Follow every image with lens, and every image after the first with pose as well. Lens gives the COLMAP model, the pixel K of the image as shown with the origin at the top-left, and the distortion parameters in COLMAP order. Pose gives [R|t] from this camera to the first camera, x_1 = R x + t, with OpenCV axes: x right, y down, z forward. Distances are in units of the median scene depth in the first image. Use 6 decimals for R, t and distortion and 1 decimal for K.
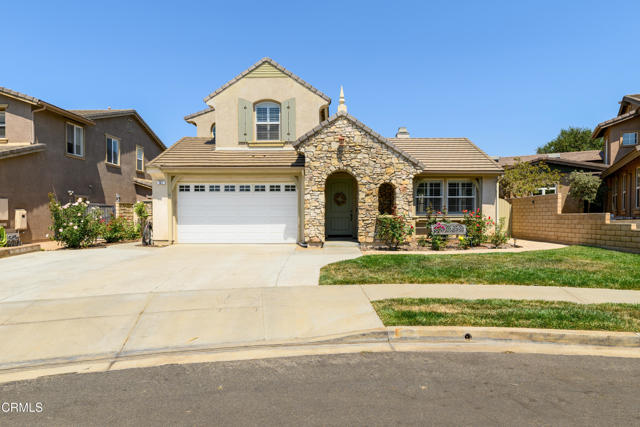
lens RADIAL K [[349.7, 0, 320.0], [0, 349.7, 211.6], [0, 0, 1]] dist [-0.008294, 0.000446]
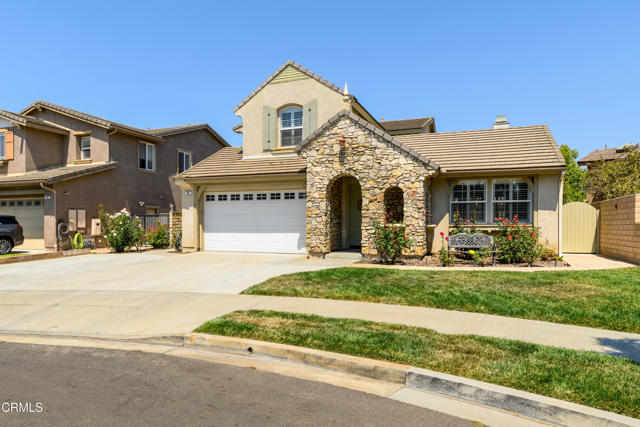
lens RADIAL K [[390.0, 0, 319.7], [0, 390.0, 217.5], [0, 0, 1]] dist [-0.006228, 0.001430]
pose [[0.941107, -0.004451, -0.338079, 0.344037], [0.002457, 0.999977, -0.006325, 0.000003], [0.338100, 0.005122, 0.941096, 0.018780]]
